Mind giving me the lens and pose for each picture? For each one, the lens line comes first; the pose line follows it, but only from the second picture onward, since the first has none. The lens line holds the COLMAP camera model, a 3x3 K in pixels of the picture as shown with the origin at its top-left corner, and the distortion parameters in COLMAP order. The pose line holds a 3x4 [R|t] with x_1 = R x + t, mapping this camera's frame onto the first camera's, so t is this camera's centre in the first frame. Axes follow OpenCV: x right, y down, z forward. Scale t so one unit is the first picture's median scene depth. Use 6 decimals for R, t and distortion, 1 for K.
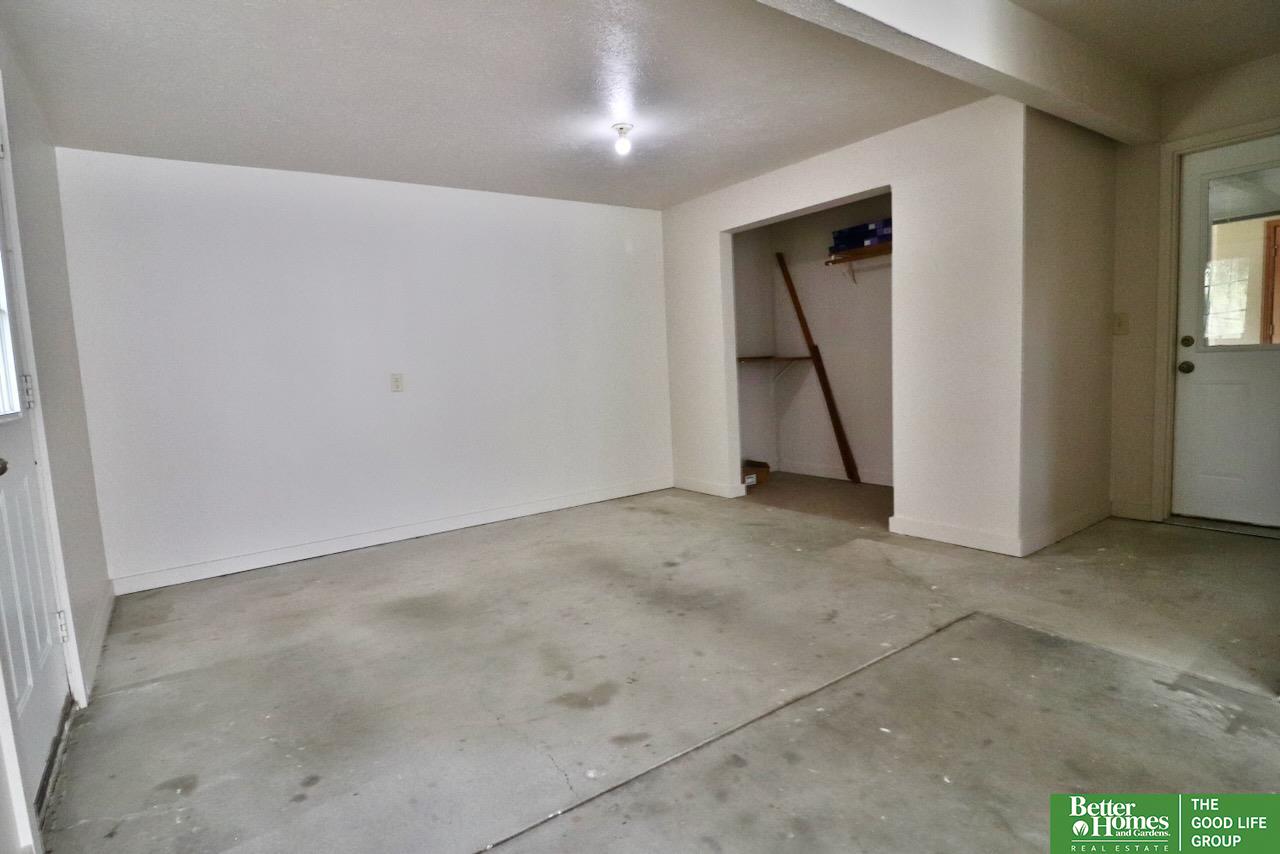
lens RADIAL K [[663.7, 0, 640.0], [0, 663.7, 427.0], [0, 0, 1]] dist [-0.005818, -0.000593]
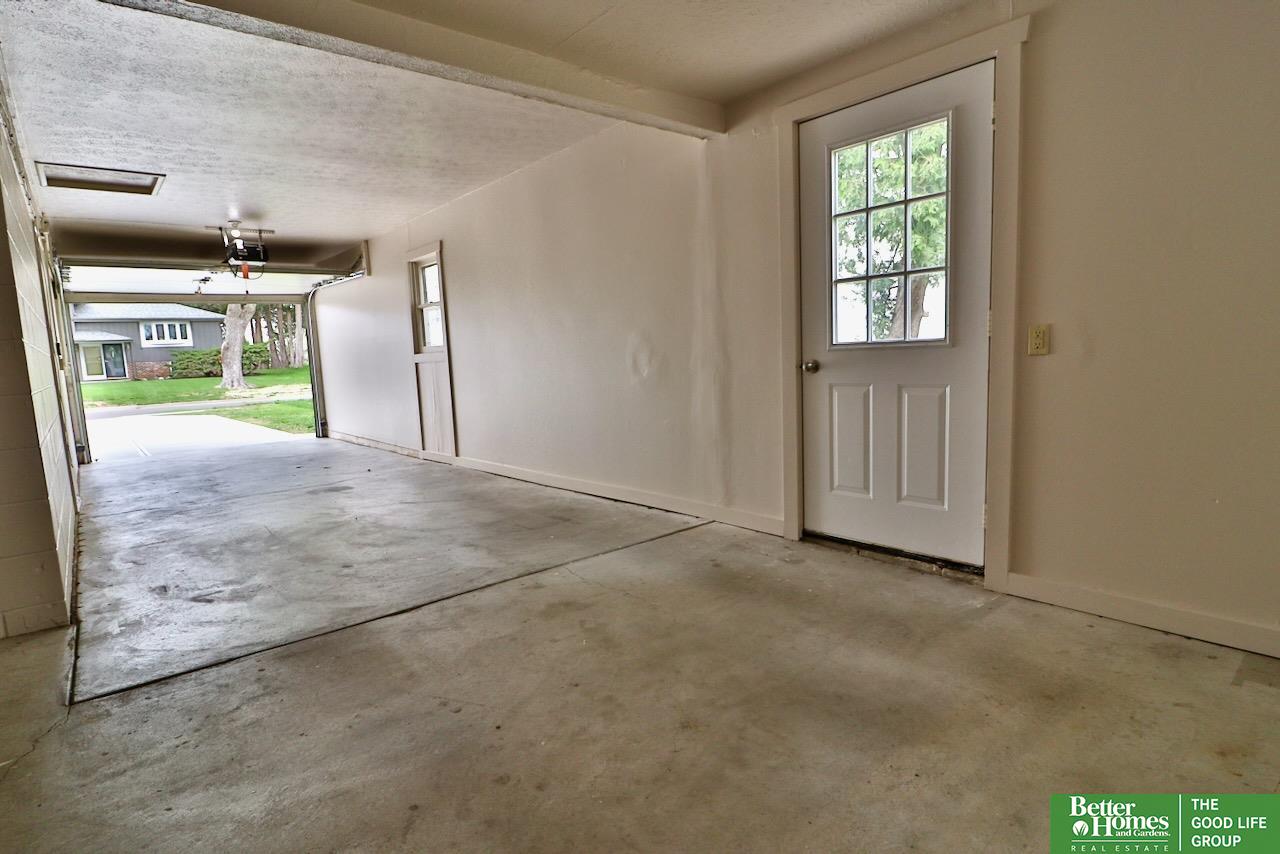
lens RADIAL K [[663.7, 0, 640.0], [0, 663.7, 427.0], [0, 0, 1]] dist [-0.005818, -0.000593]
pose [[-0.991769, 0.102447, -0.076800, -0.139755], [0.083659, 0.972575, 0.217023, -0.162909], [0.096927, 0.208811, -0.973141, 1.883825]]
